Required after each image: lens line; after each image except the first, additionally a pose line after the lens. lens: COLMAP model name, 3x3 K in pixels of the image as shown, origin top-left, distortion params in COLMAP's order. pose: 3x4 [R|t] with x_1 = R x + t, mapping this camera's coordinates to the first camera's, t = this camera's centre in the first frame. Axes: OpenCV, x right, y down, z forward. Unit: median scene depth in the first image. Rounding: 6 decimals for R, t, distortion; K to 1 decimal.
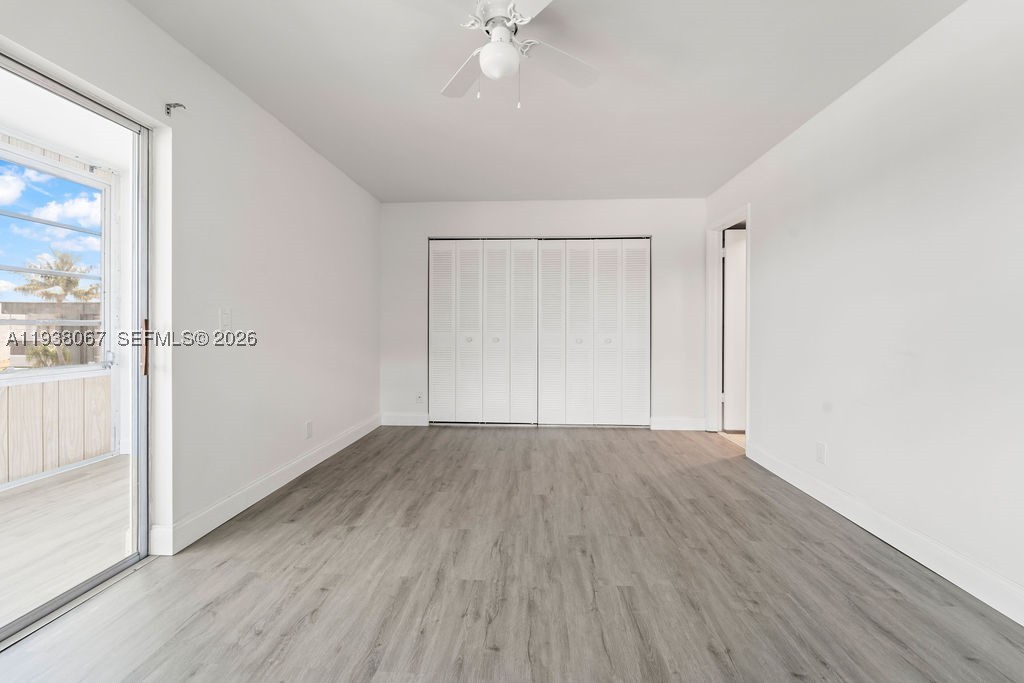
lens RADIAL K [[412.2, 0, 512.0], [0, 412.2, 341.5], [0, 0, 1]] dist [-0.028464, 0.000105]
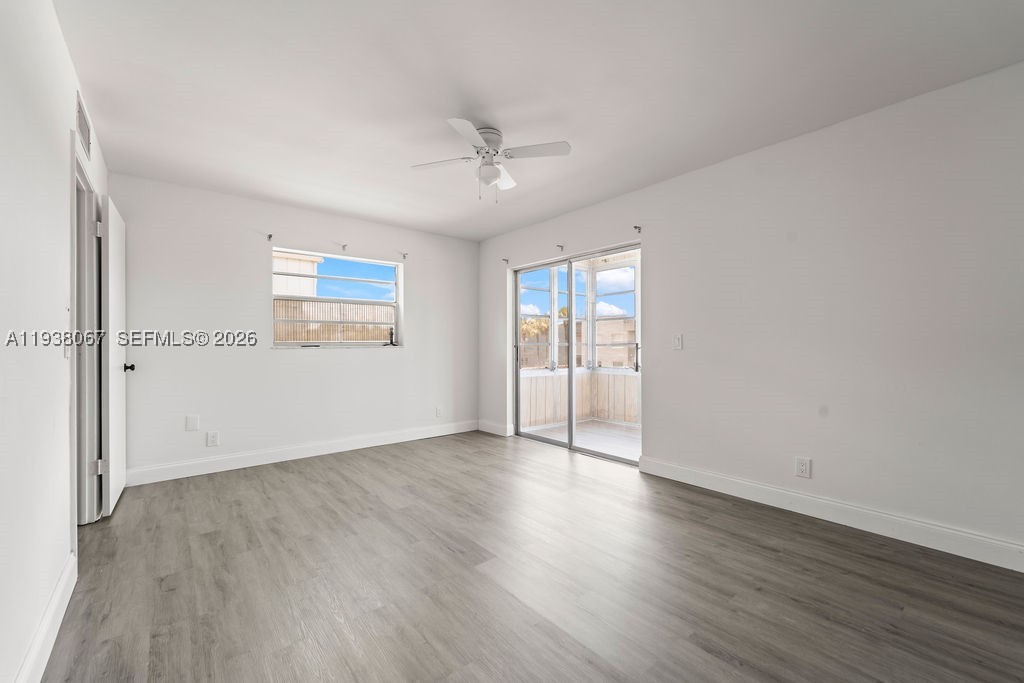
lens RADIAL K [[412.2, 0, 512.0], [0, 412.2, 341.5], [0, 0, 1]] dist [-0.028464, 0.000105]
pose [[-0.727853, -0.002130, -0.685730, 0.623870], [-0.020615, 0.999611, 0.018777, -0.061085], [0.685423, 0.027804, -0.727614, 1.399514]]
